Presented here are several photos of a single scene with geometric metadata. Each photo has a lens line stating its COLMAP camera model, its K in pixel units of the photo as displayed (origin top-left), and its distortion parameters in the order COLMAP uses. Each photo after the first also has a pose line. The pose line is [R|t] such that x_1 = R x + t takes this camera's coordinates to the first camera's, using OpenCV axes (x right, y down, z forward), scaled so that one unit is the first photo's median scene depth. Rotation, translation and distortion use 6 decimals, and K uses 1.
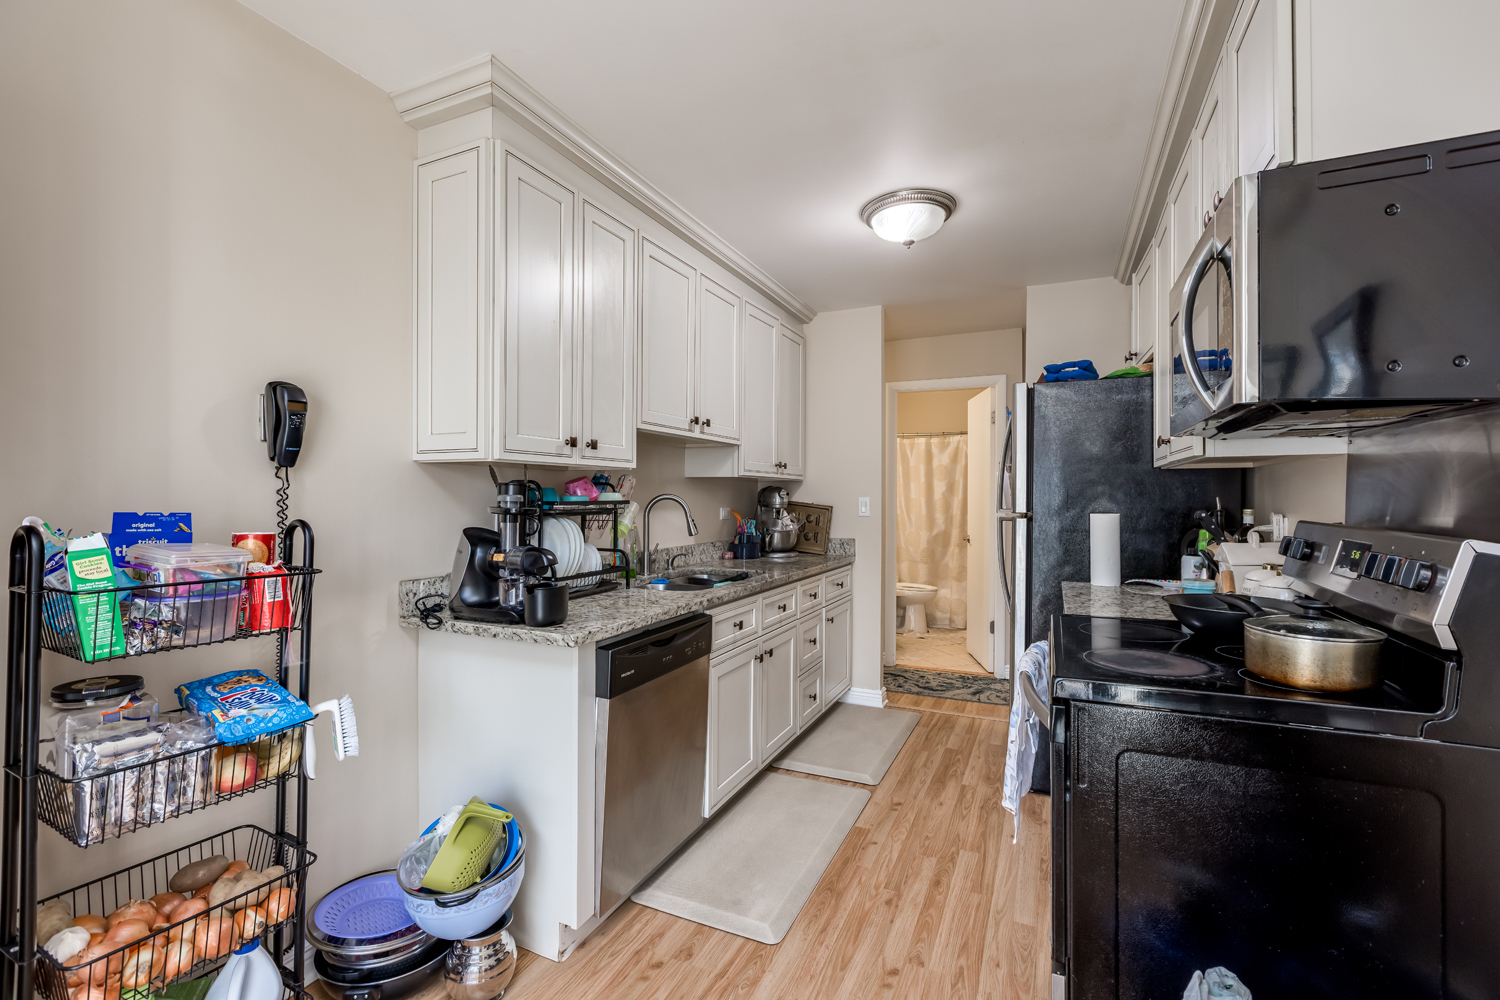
lens RADIAL K [[659.3, 0, 768.9], [0, 659.3, 497.4], [0, 0, 1]] dist [-0.001413, -0.000111]
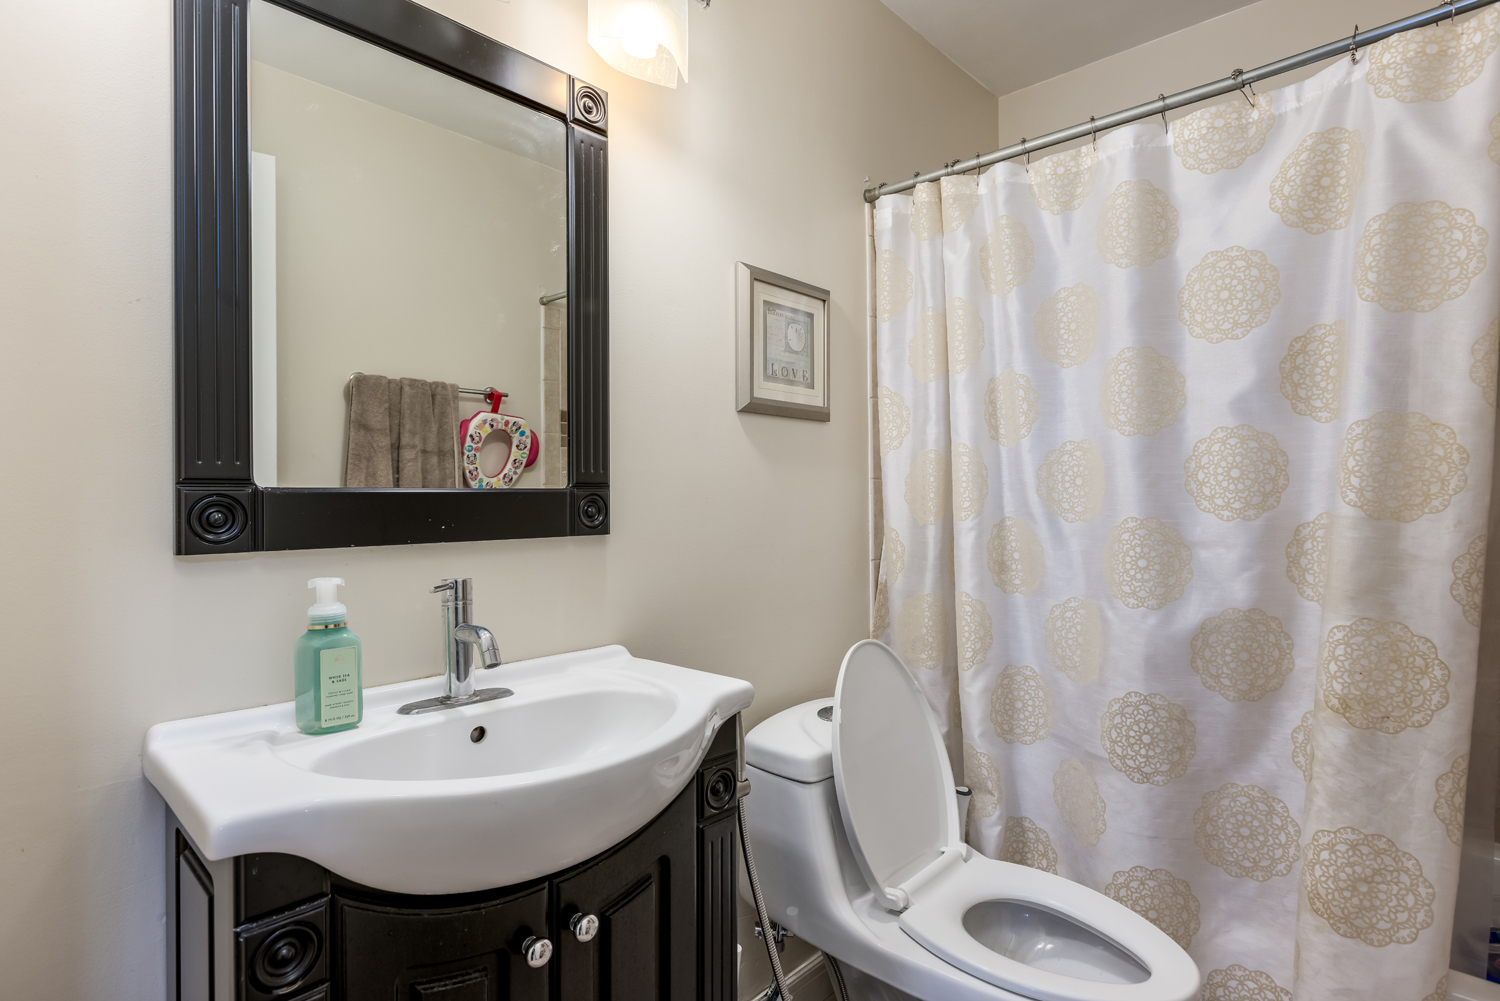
lens RADIAL K [[766.0, 0, 753.4], [0, 766.0, 499.5], [0, 0, 1]] dist [-0.007770, -0.000638]
pose [[0.942902, -0.009101, -0.332946, 0.493078], [0.008415, 0.999958, -0.003503, 0.047401], [0.332964, 0.000501, 0.942940, 1.799140]]
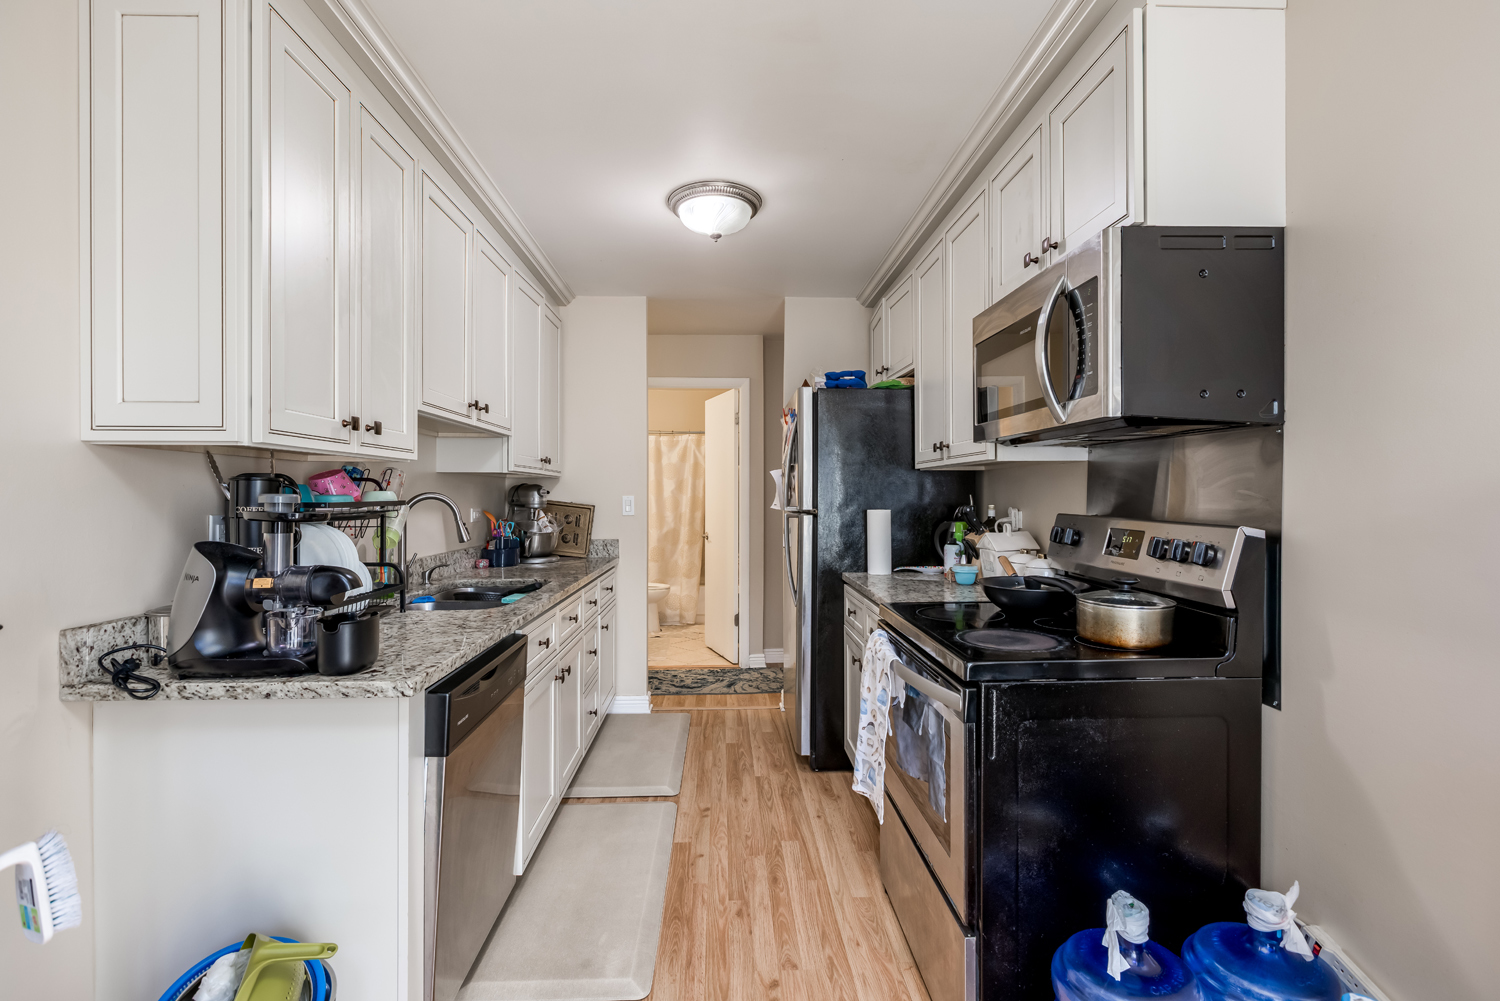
lens RADIAL K [[659.3, 0, 750.0], [0, 659.3, 498.0], [0, 0, 1]] dist [-0.001413, -0.000111]
pose [[0.893503, -0.004395, 0.449036, -0.196725], [0.002655, 0.999986, 0.004504, -0.001101], [-0.449050, -0.002832, 0.893502, 0.106520]]
